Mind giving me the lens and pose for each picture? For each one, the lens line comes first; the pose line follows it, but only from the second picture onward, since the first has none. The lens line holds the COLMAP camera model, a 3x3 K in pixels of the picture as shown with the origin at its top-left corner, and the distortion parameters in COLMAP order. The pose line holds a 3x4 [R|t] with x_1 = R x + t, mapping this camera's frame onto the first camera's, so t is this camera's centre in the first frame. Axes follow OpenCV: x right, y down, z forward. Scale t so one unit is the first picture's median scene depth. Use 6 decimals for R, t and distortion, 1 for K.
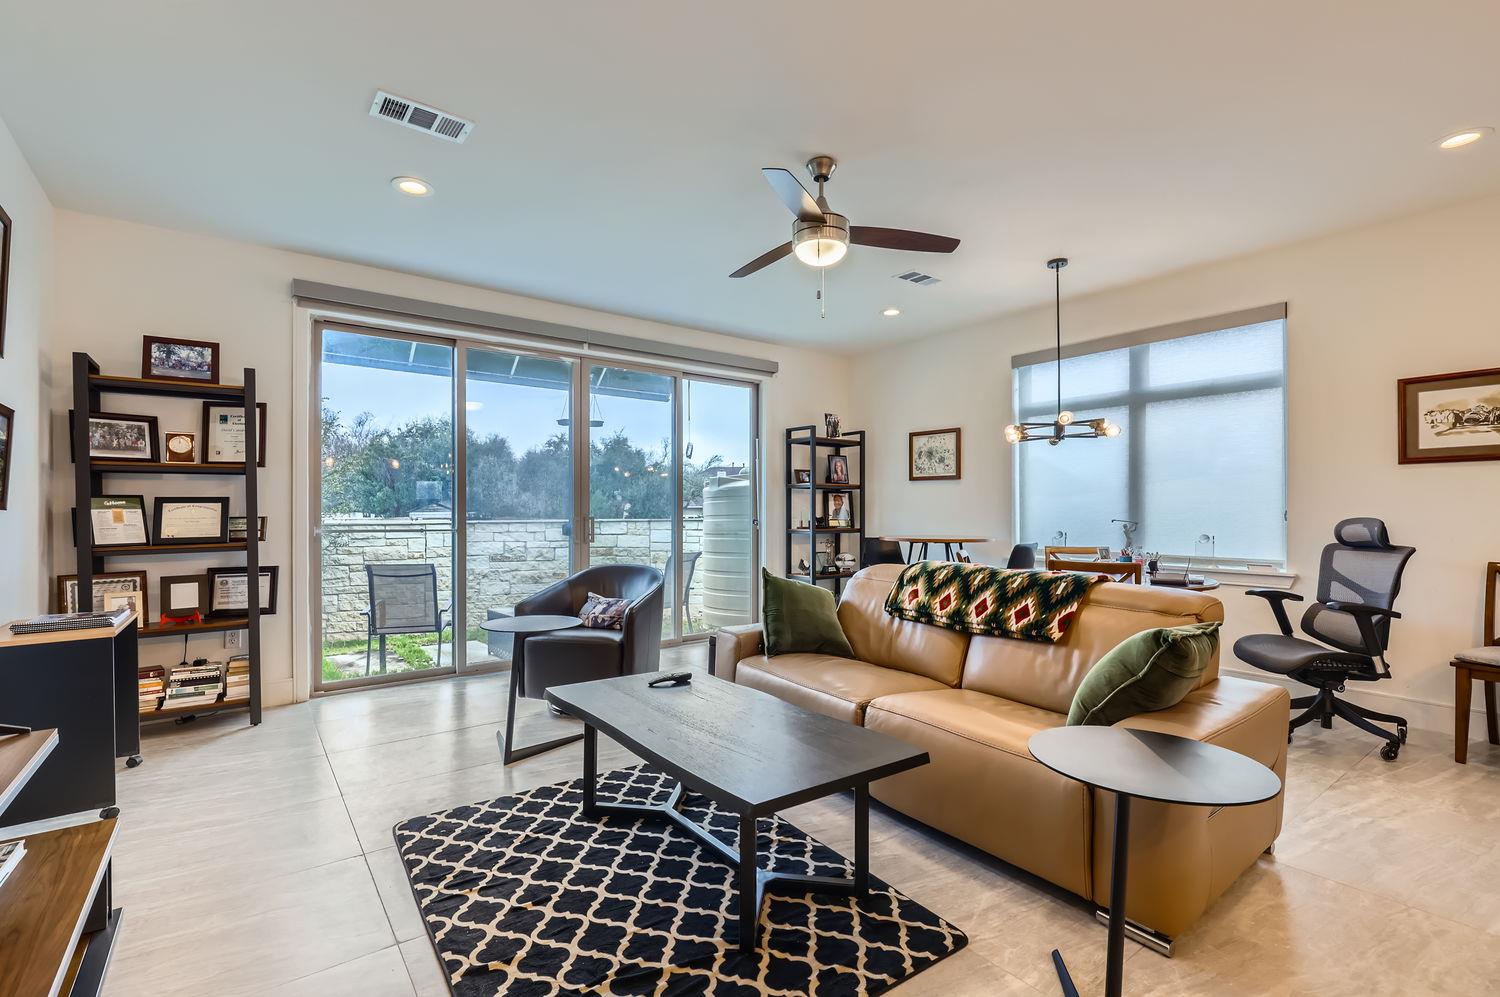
lens RADIAL K [[681.8, 0, 749.3], [0, 681.8, 512.1], [0, 0, 1]] dist [0.001459, -0.000920]
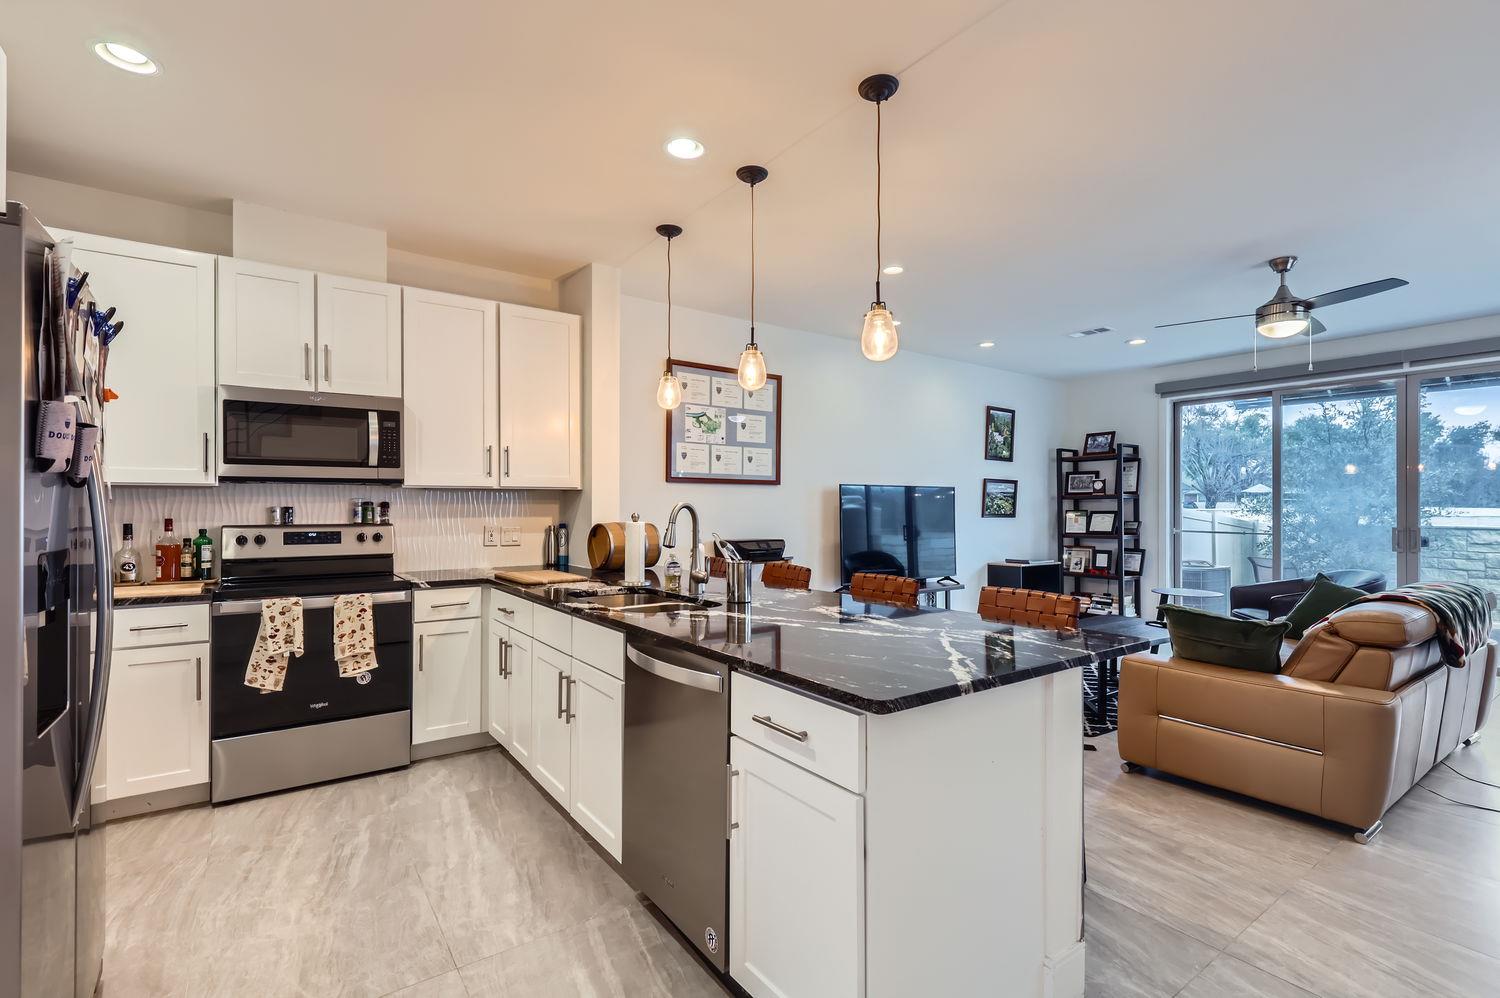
lens RADIAL K [[681.8, 0, 748.8], [0, 681.8, 505.5], [0, 0, 1]] dist [0.001459, -0.000920]
pose [[-0.024146, -0.002443, -0.999705, 1.182273], [-0.002125, 0.999995, -0.002393, -0.029930], [0.999706, 0.002066, -0.024151, 0.012483]]
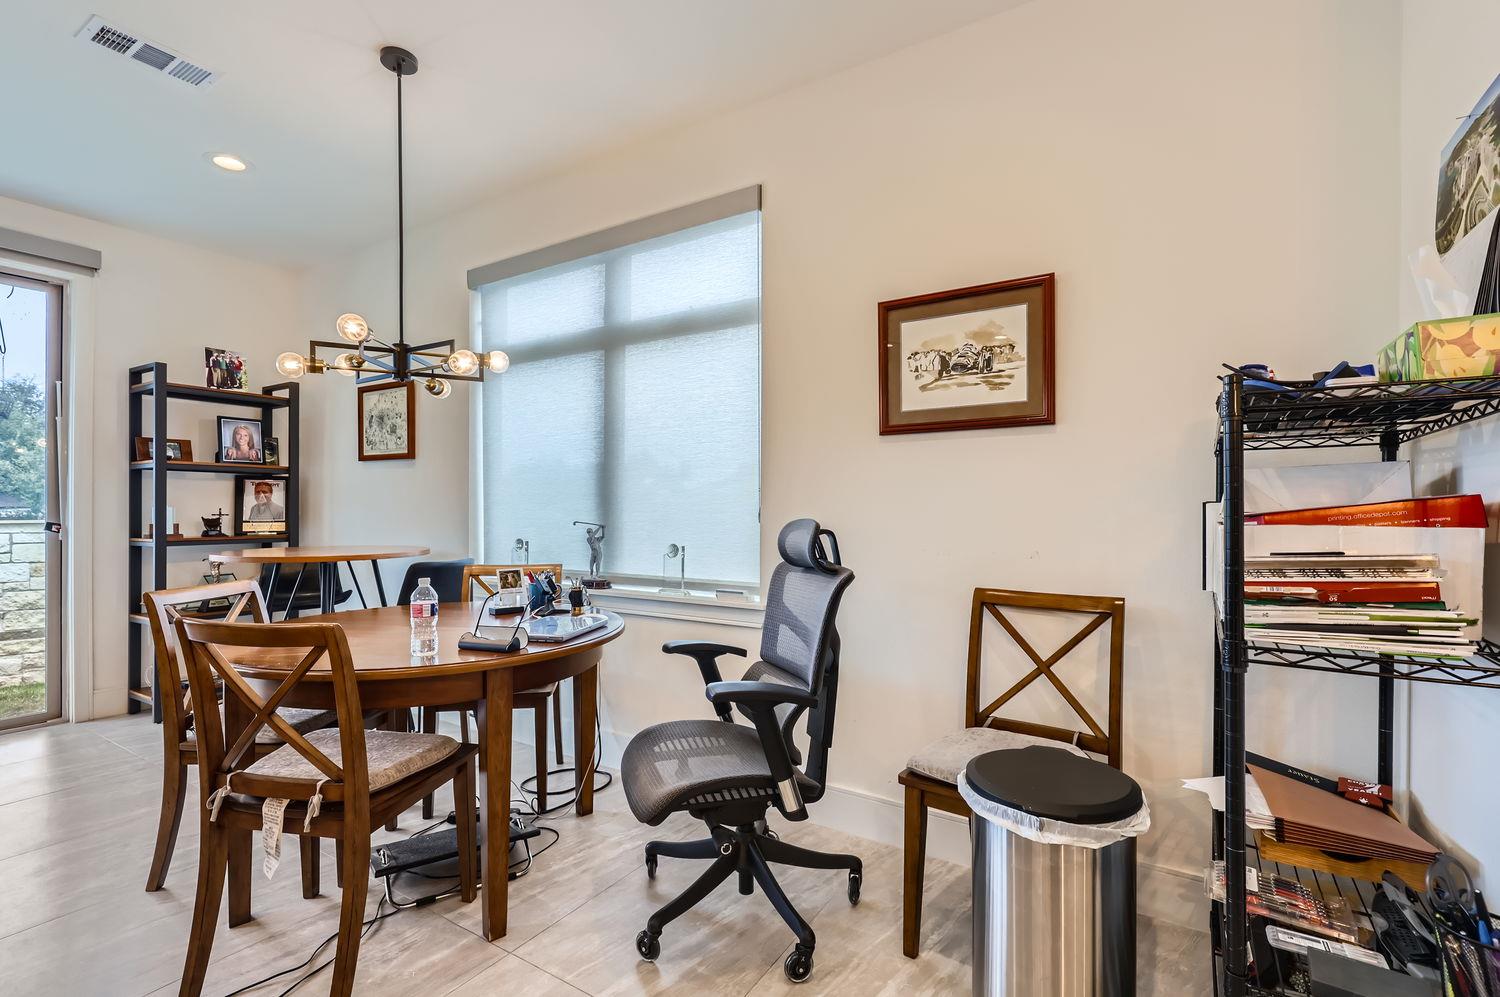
lens RADIAL K [[681.8, 0, 759.1], [0, 681.8, 508.5], [0, 0, 1]] dist [0.001459, -0.000920]
pose [[0.931298, 0.001103, 0.364257, 0.596403], [-0.000306, 0.999997, -0.002245, 0.000697], [-0.364258, 0.001979, 0.931296, 0.431578]]
